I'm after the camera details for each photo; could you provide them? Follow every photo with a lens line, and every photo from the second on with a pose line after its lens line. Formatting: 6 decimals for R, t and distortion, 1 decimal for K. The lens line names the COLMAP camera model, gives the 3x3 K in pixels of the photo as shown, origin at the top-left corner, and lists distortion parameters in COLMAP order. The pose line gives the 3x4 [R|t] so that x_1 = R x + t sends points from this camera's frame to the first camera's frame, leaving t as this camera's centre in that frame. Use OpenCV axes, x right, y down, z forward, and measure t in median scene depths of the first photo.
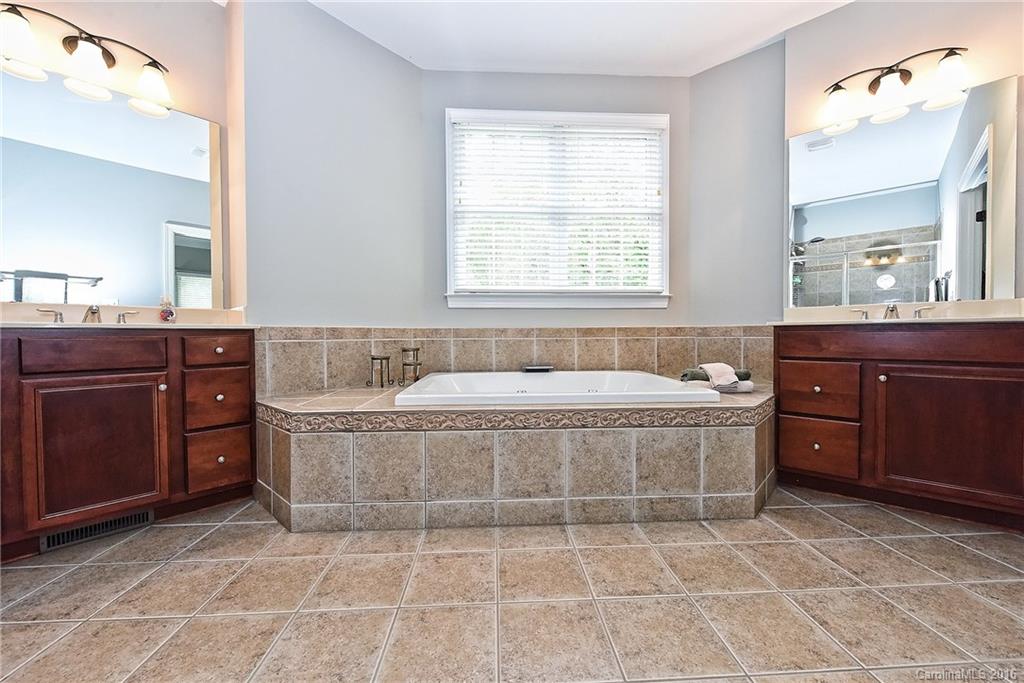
lens RADIAL K [[399.6, 0, 508.9], [0, 399.6, 342.0], [0, 0, 1]] dist [-0.000880, -0.000206]
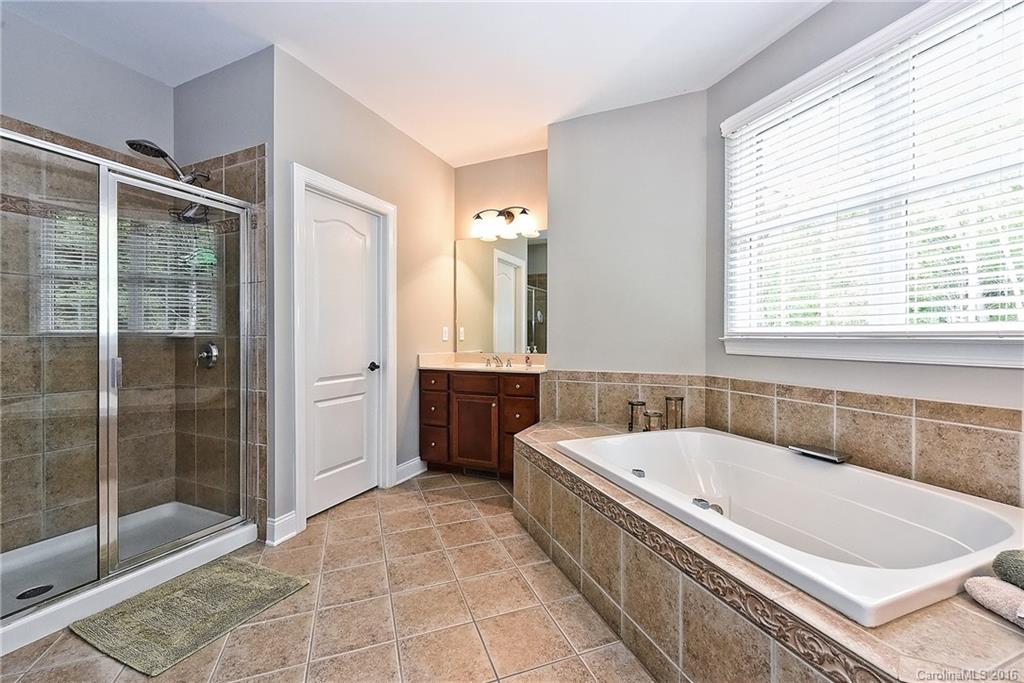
lens RADIAL K [[399.6, 0, 491.9], [0, 399.6, 338.9], [0, 0, 1]] dist [-0.000880, -0.000206]
pose [[0.299510, -0.001547, -0.954092, 0.529855], [-0.015312, 0.999862, -0.006427, -0.108310], [0.953970, 0.016534, 0.299445, 0.283339]]
